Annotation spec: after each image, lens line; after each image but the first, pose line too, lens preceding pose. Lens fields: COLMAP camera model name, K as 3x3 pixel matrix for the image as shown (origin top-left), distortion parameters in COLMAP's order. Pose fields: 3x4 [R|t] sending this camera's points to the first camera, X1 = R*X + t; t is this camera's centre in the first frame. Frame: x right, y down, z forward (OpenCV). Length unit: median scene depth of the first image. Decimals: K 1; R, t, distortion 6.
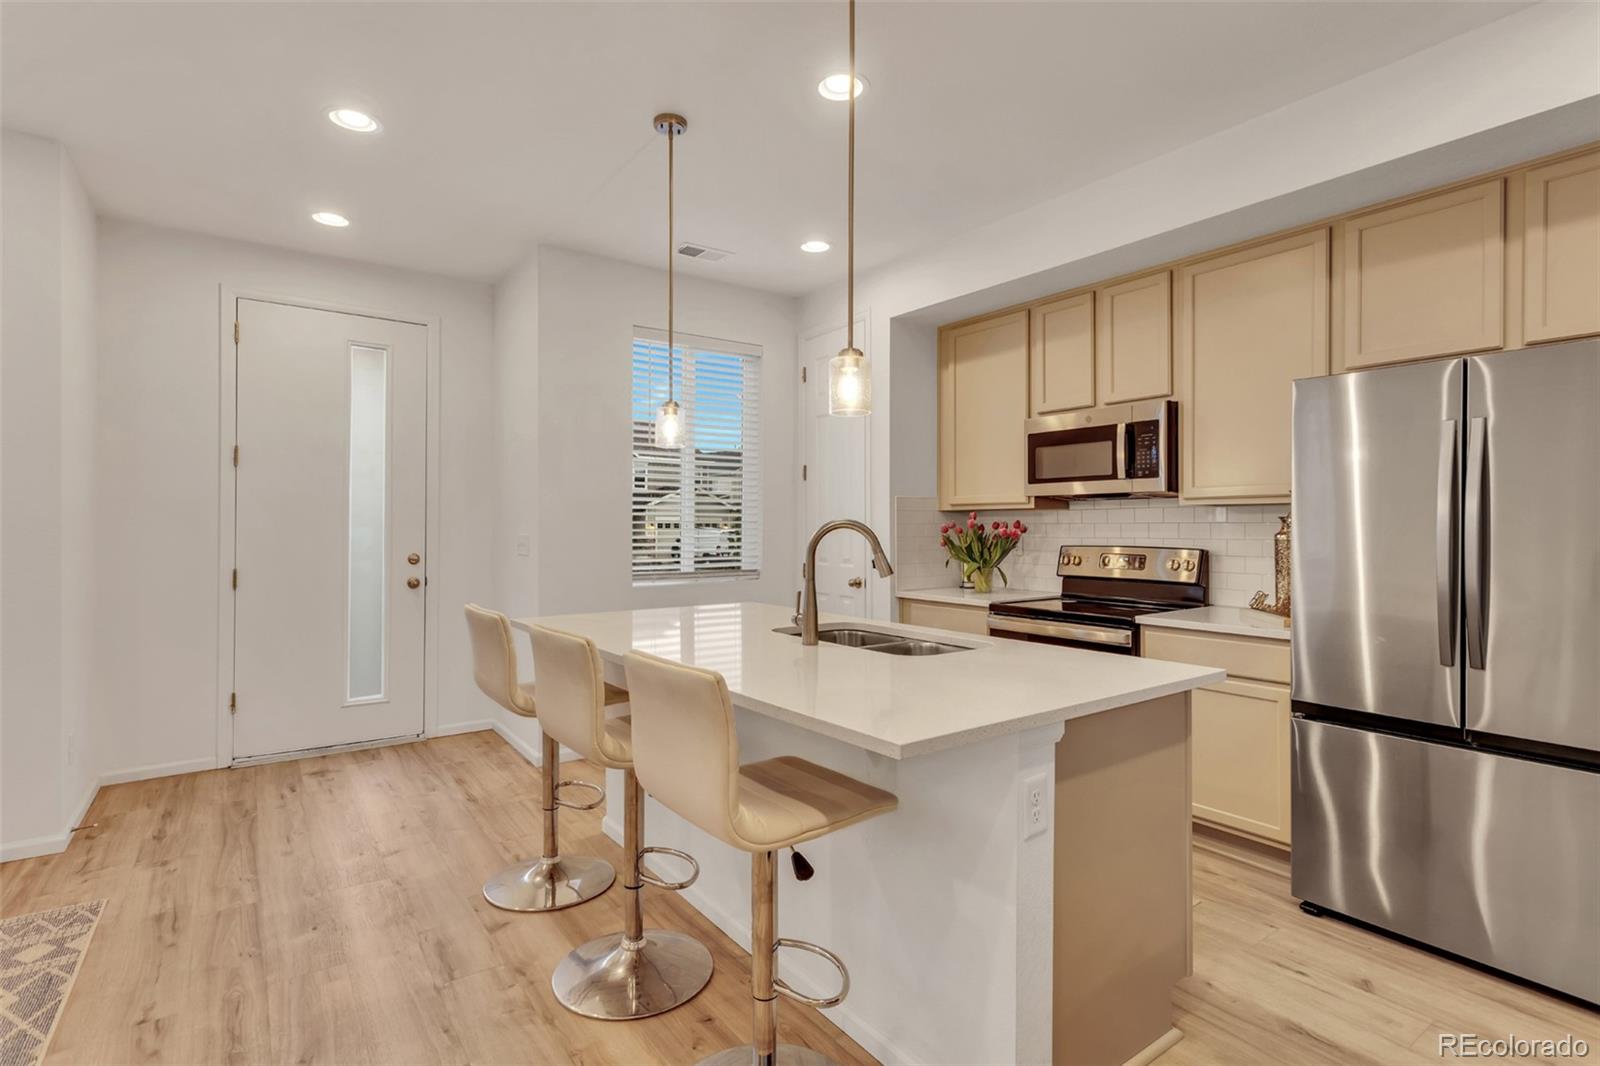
lens RADIAL K [[779.9, 0, 785.0], [0, 779.9, 525.2], [0, 0, 1]] dist [-0.000479, -0.000001]
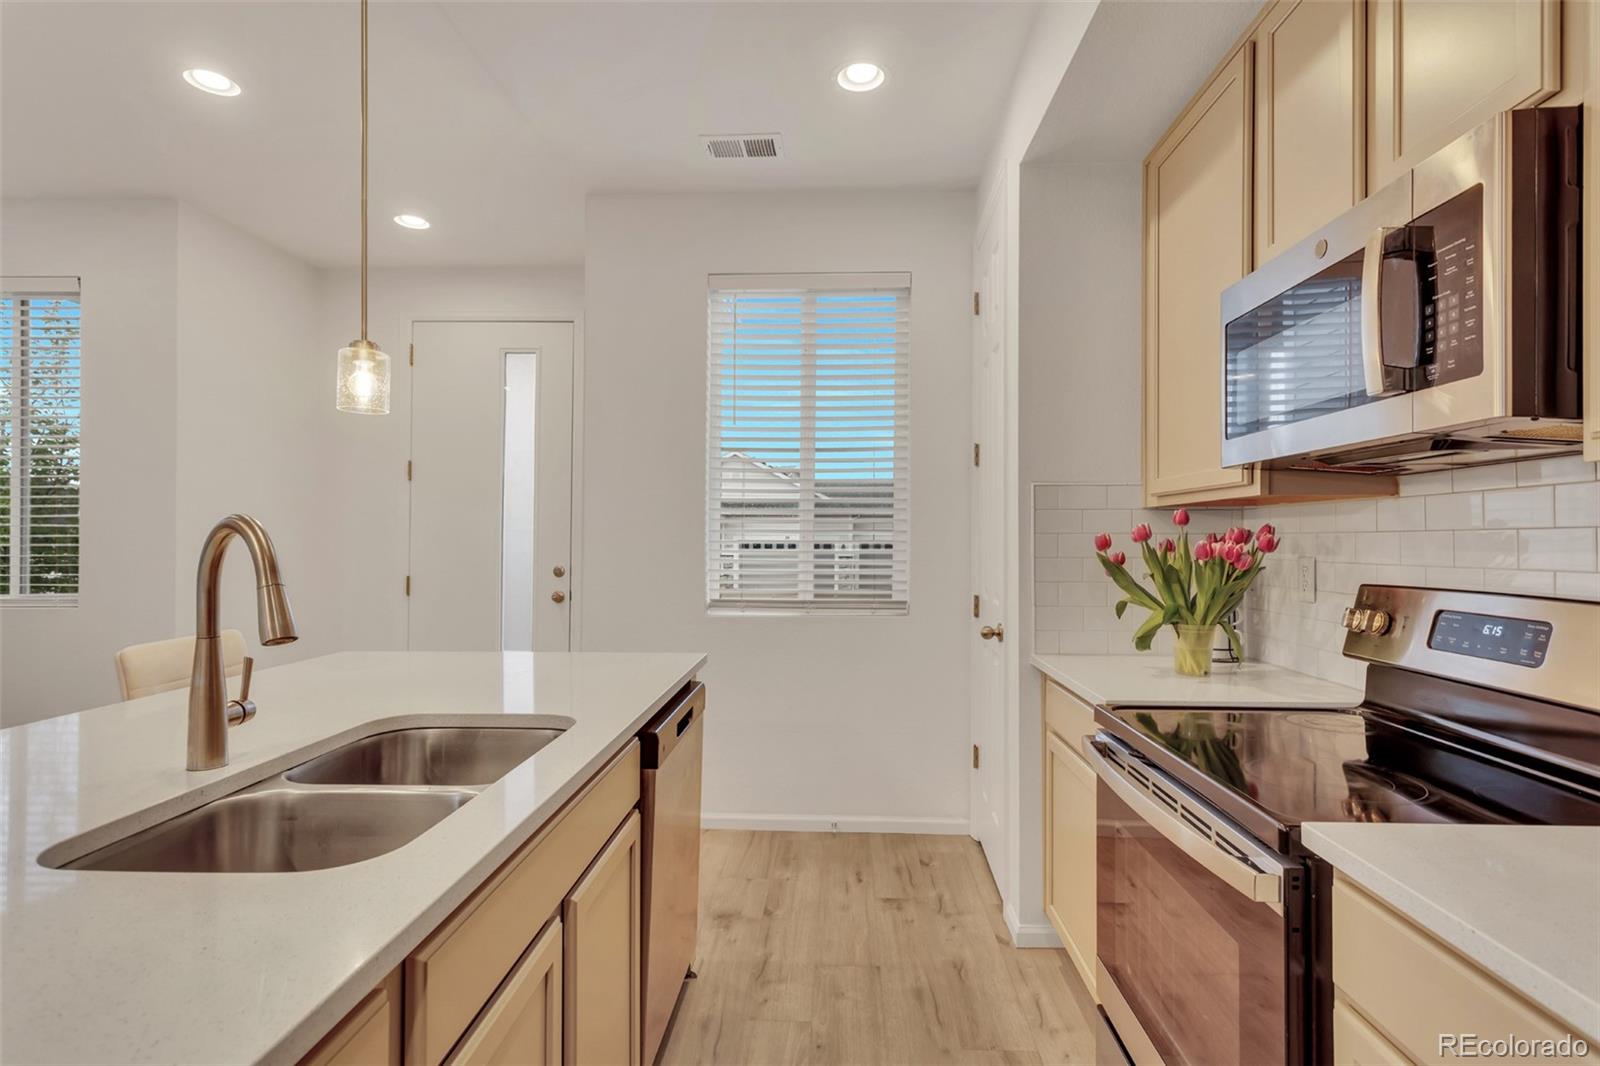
lens RADIAL K [[771.6, 0, 826.3], [0, 771.6, 545.6], [0, 0, 1]] dist [0.001964, 0.001133]
pose [[0.799242, 0.007928, -0.600957, 0.407959], [-0.003329, 0.999956, 0.008765, 0.003565], [0.601000, -0.005005, 0.799233, 0.539080]]
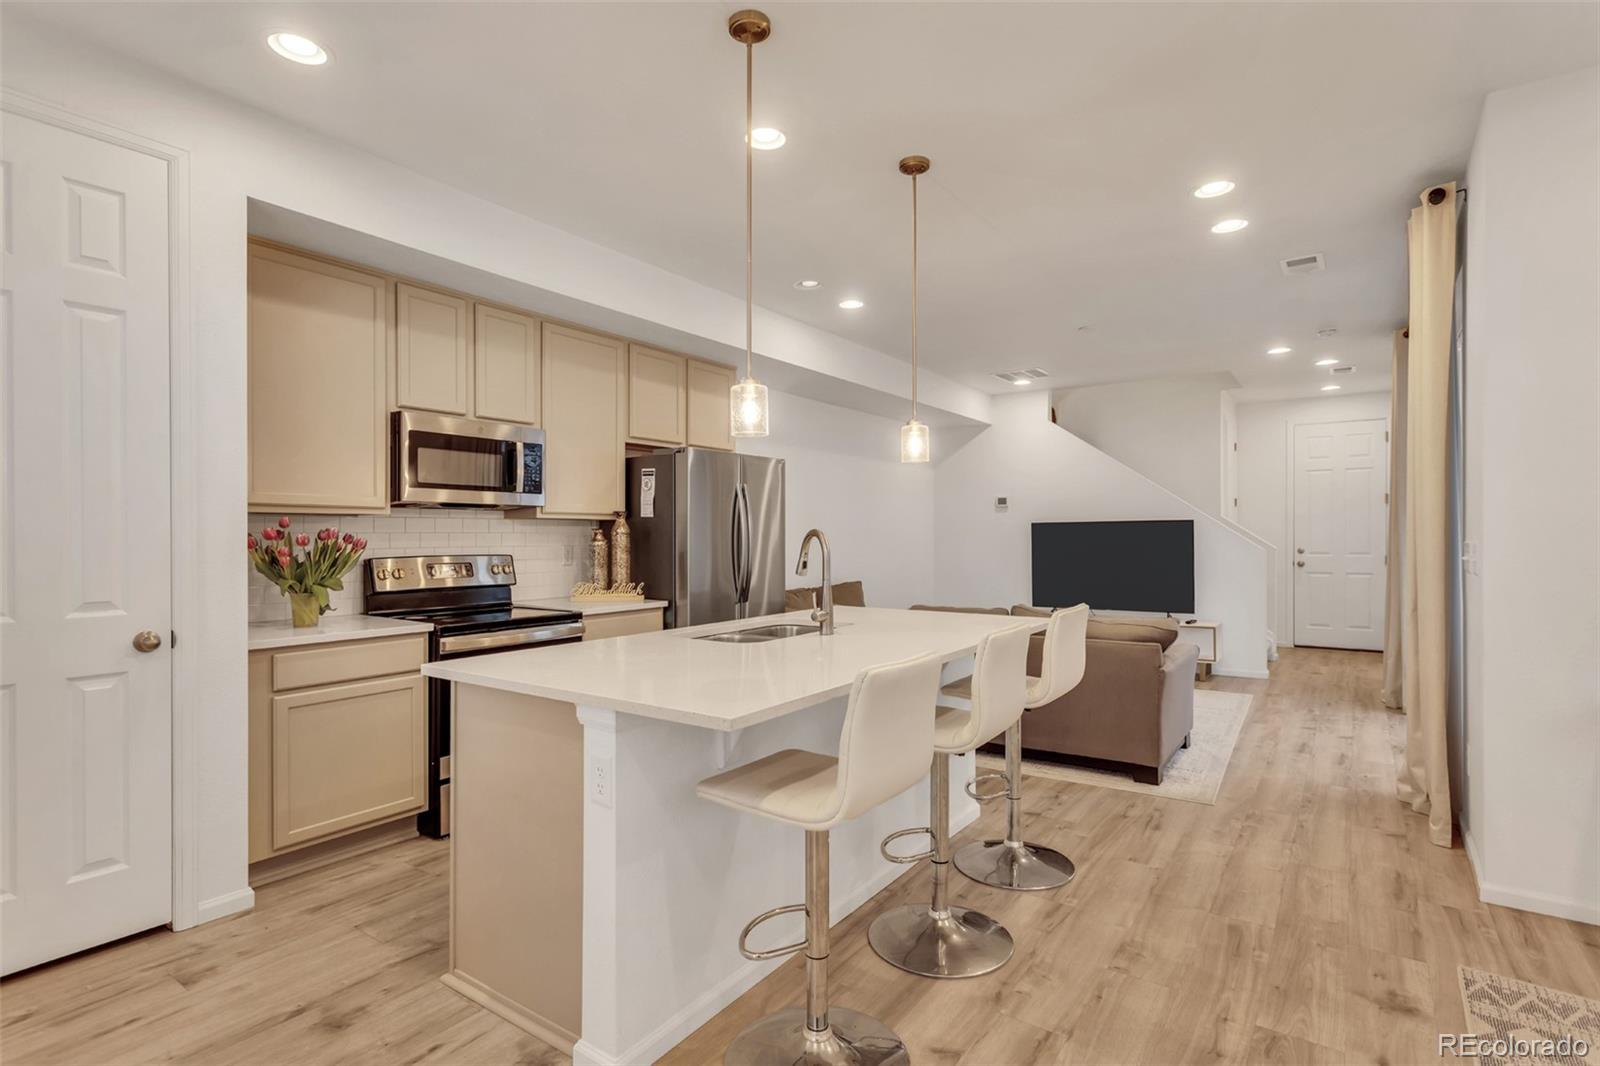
lens RADIAL K [[771.5, 0, 823.1], [0, 771.5, 536.3], [0, 0, 1]] dist [-0.000126, 0.000832]
pose [[-0.347209, 0.000717, 0.937787, -0.676235], [0.001745, 0.999998, -0.000118, 0.003105], [-0.937786, 0.001596, -0.347210, 0.895140]]
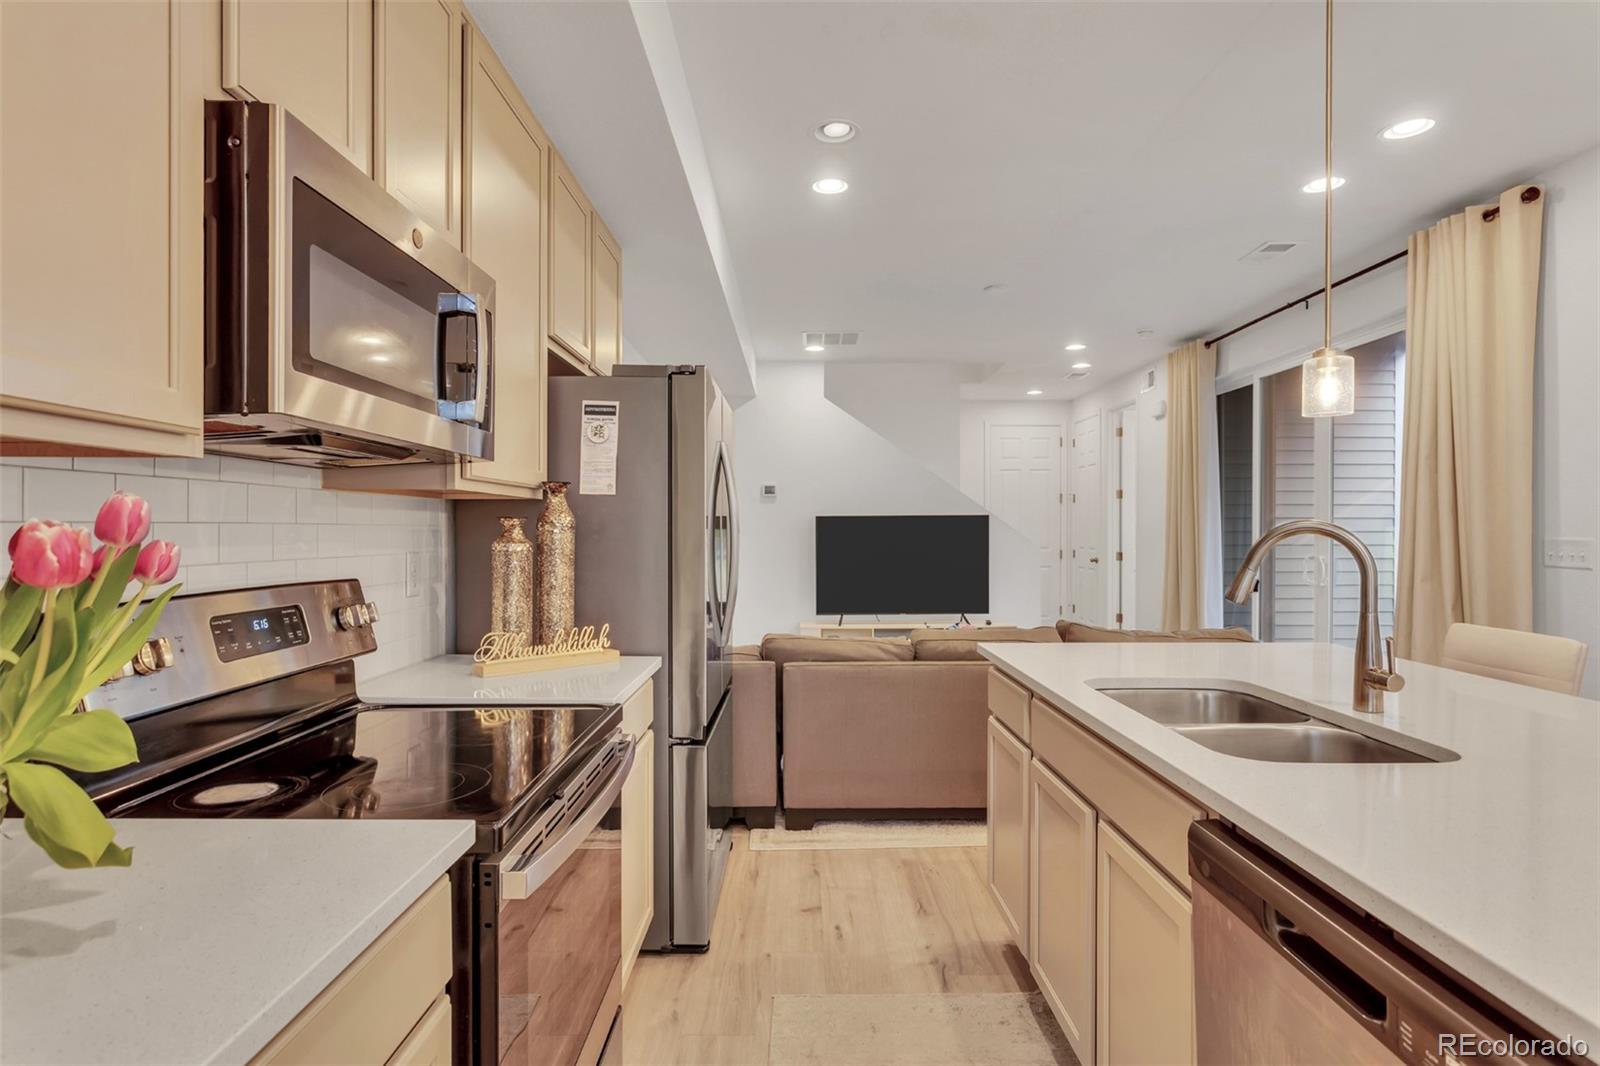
lens RADIAL K [[806.6, 0, 809.2], [0, 806.6, 539.6], [0, 0, 1]] dist [0.001245, 0.001605]
pose [[-0.821078, -0.004821, 0.570796, 0.019239], [0.001278, 0.999946, 0.010283, 0.001237], [-0.570815, 0.009172, -0.821027, 1.158515]]
